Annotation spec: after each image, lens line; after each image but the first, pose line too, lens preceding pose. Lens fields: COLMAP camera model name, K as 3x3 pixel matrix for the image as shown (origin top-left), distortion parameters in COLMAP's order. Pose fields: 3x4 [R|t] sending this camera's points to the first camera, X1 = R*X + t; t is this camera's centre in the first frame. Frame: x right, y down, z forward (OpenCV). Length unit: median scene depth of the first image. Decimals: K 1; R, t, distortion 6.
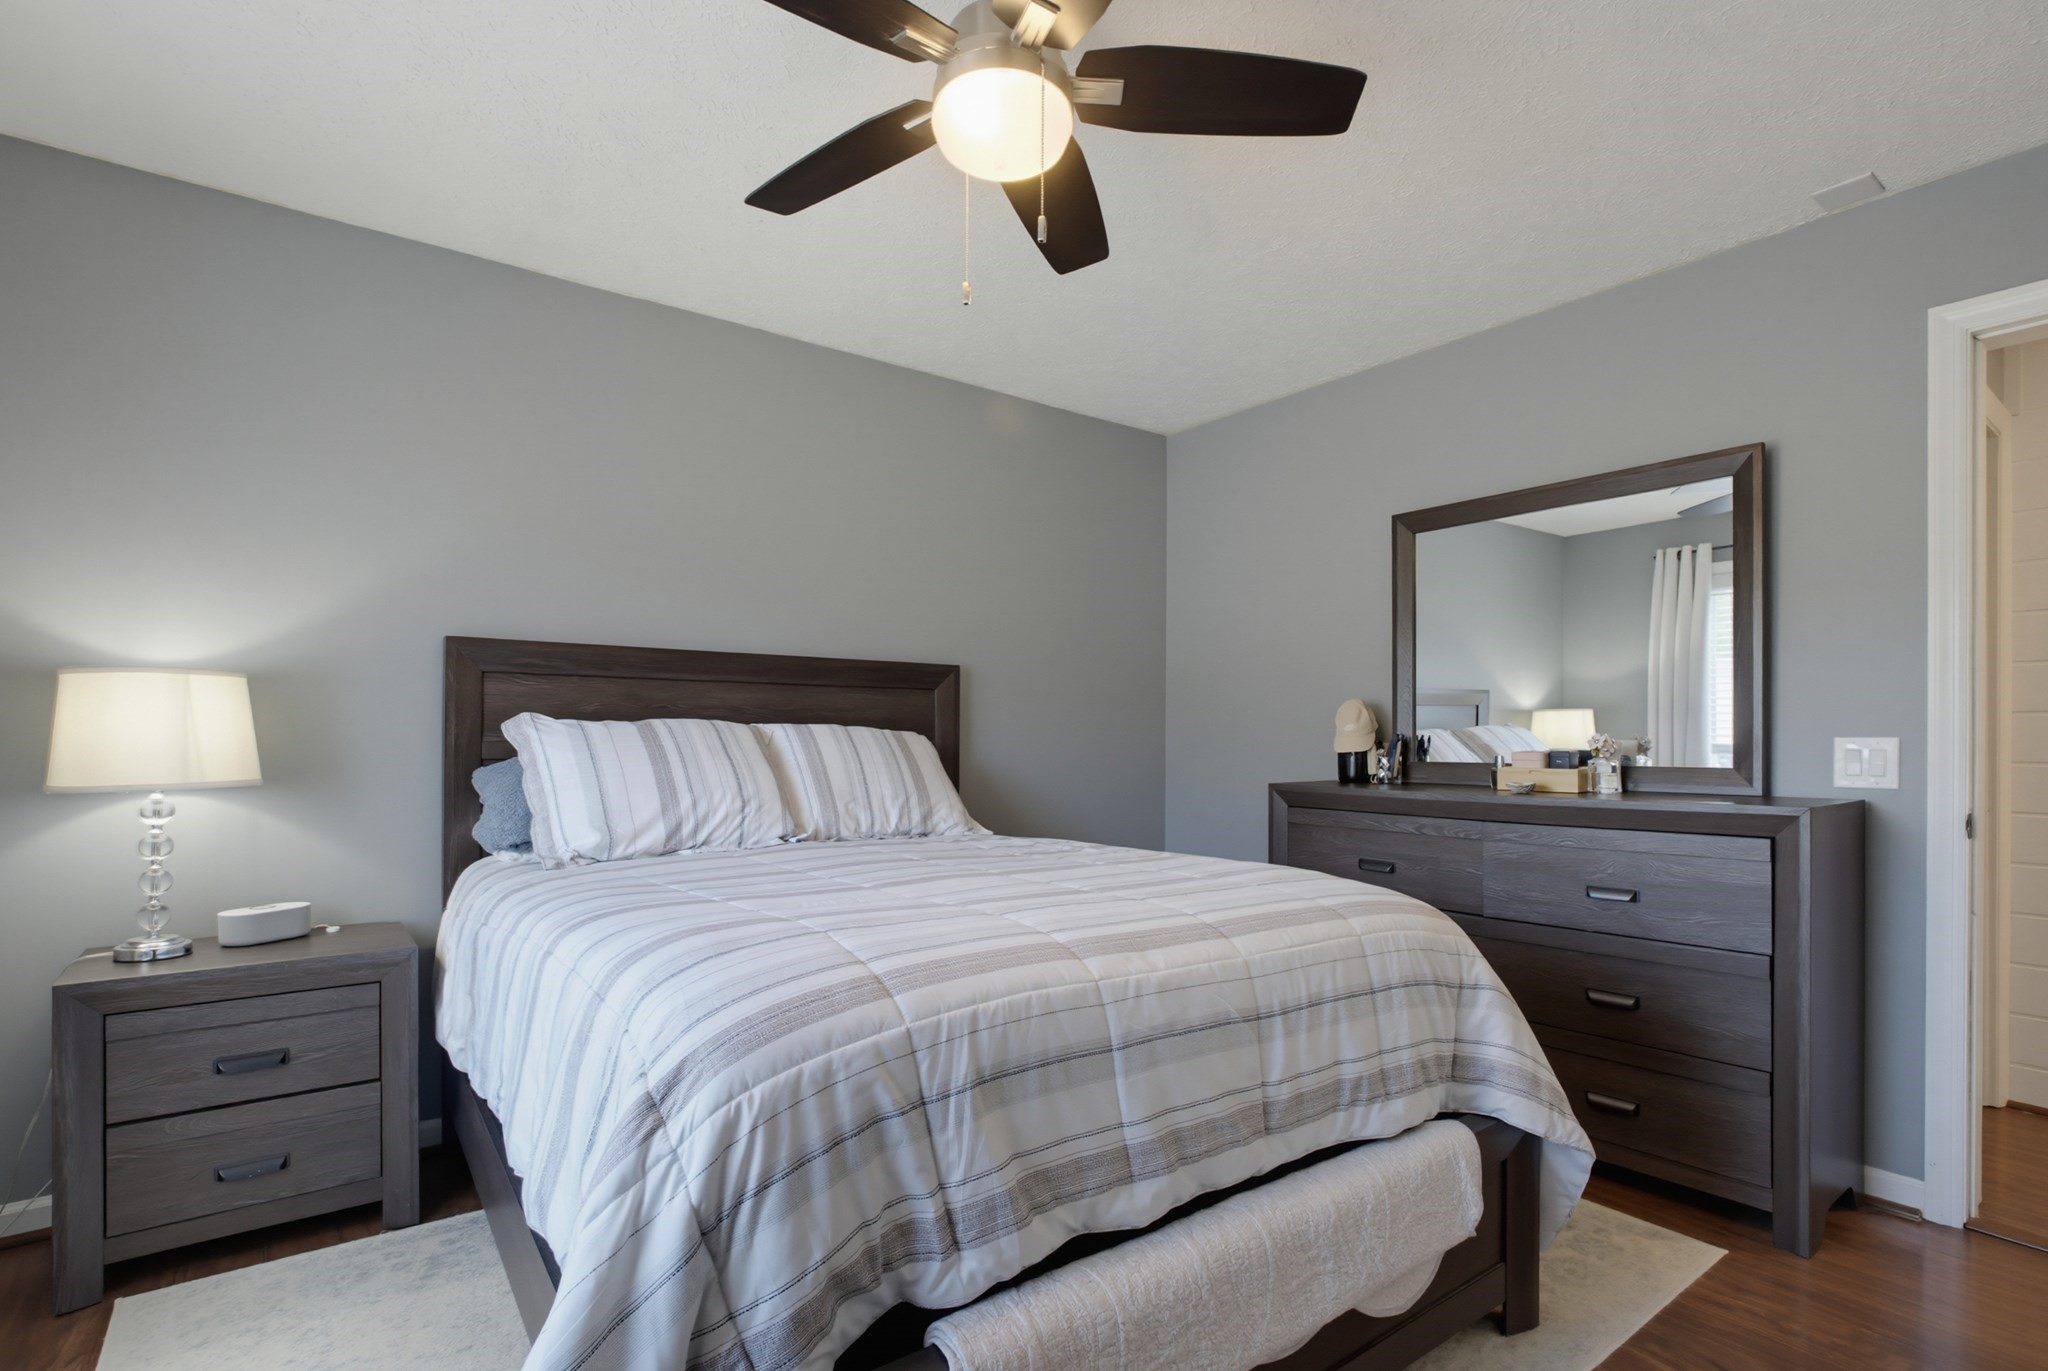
lens RADIAL K [[1017.5, 0, 1026.6], [0, 1017.5, 744.8], [0, 0, 1]] dist [0.000535, 0.000057]
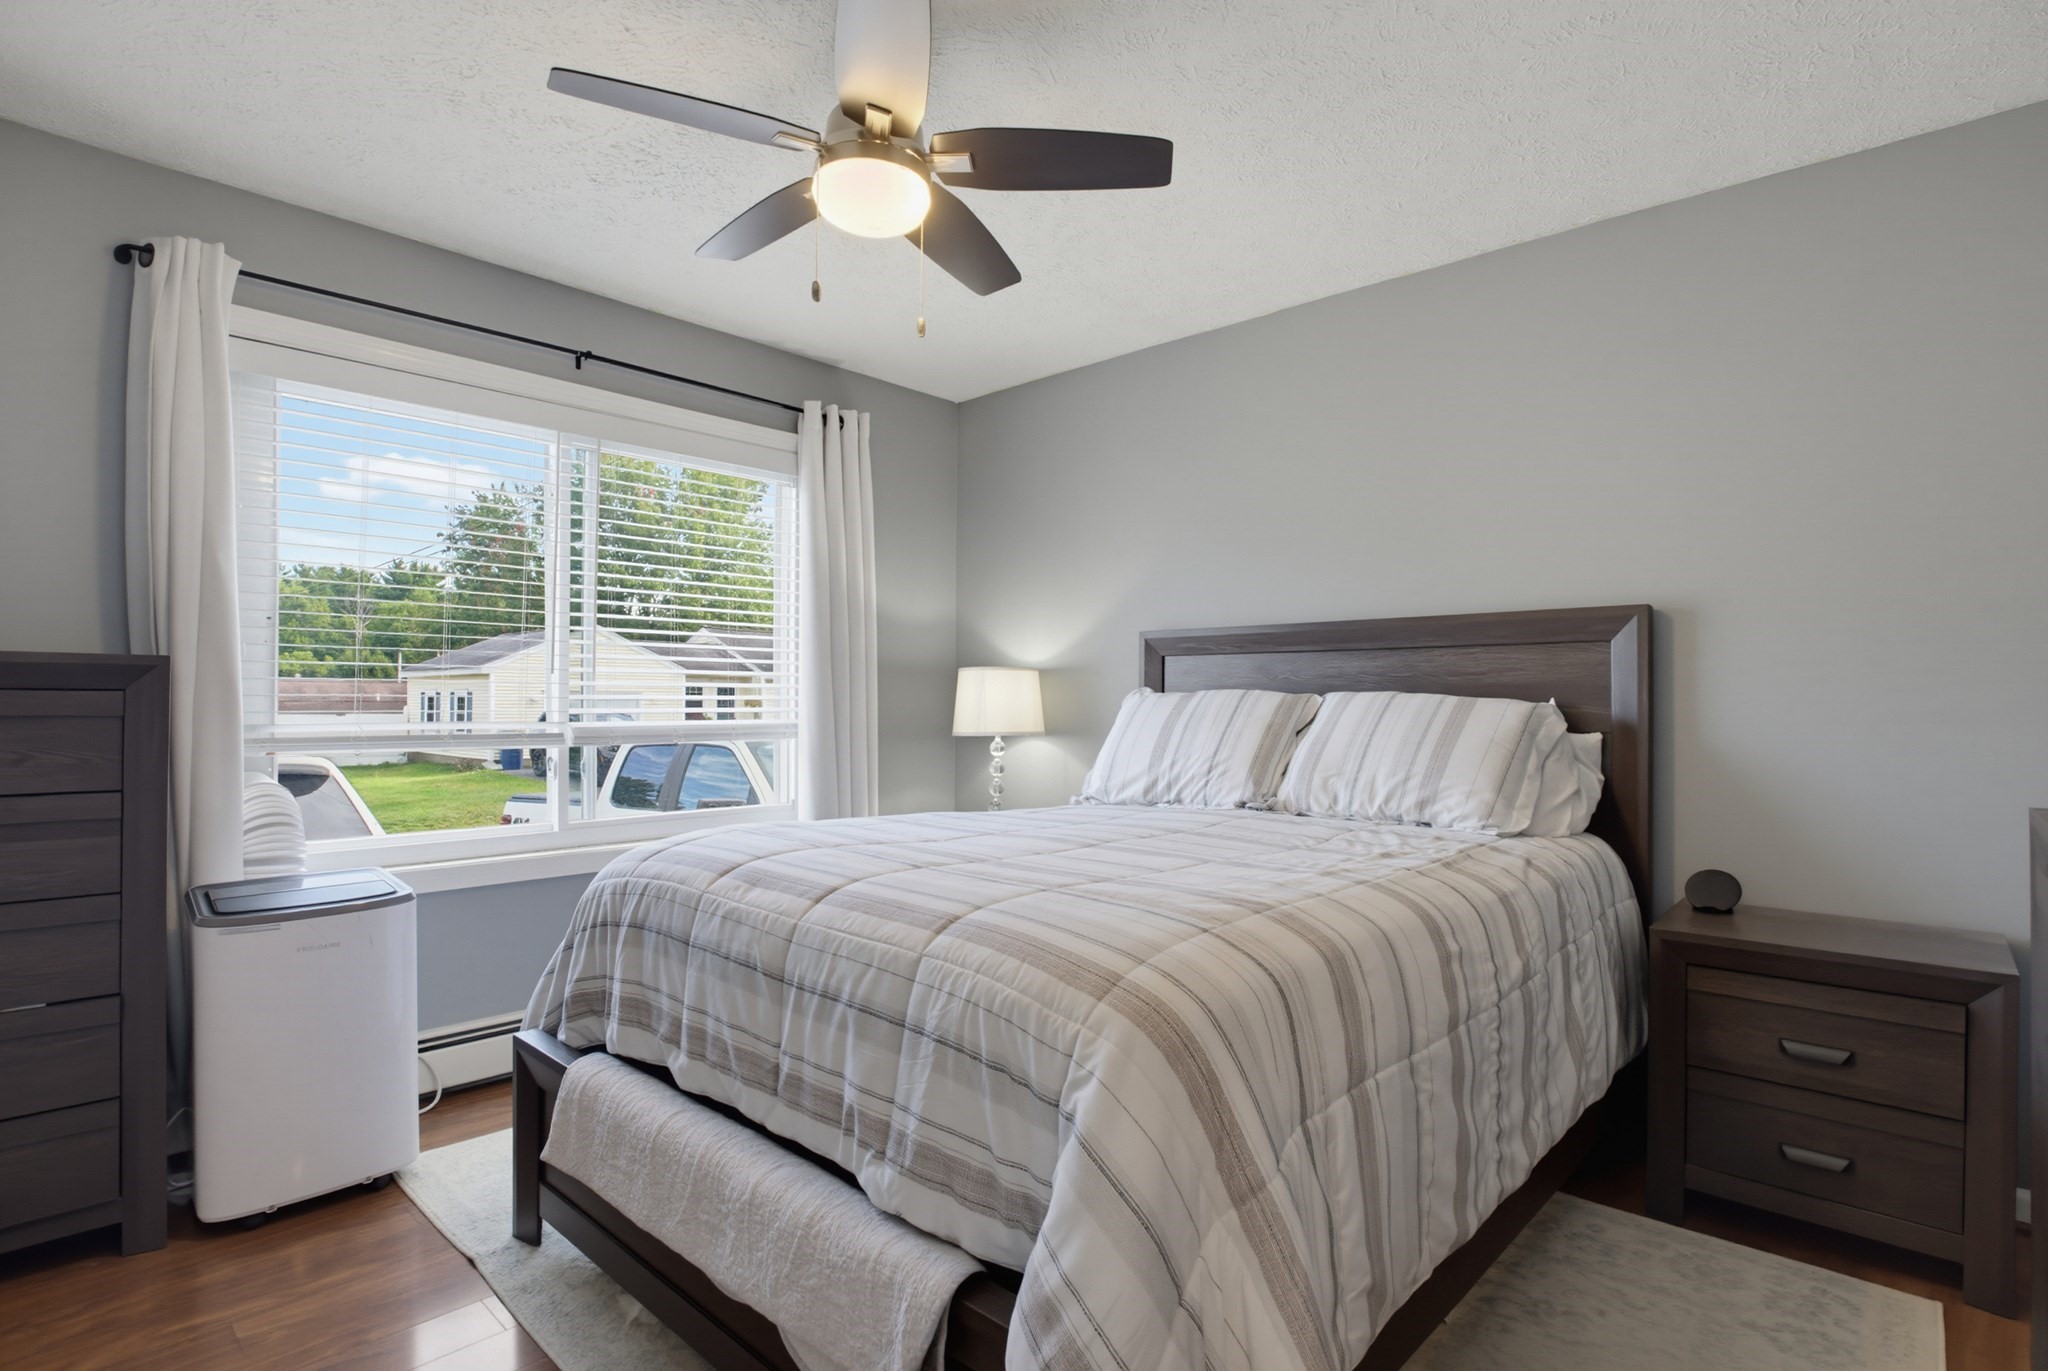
lens RADIAL K [[1013.7, 0, 1024.0], [0, 1013.7, 685.5], [0, 0, 1]] dist [-0.021963, -0.000117]
pose [[0.148362, -0.023258, -0.988660, 0.793562], [-0.004415, 0.999698, -0.024180, -0.002524], [0.988923, 0.007952, 0.148214, 0.677613]]
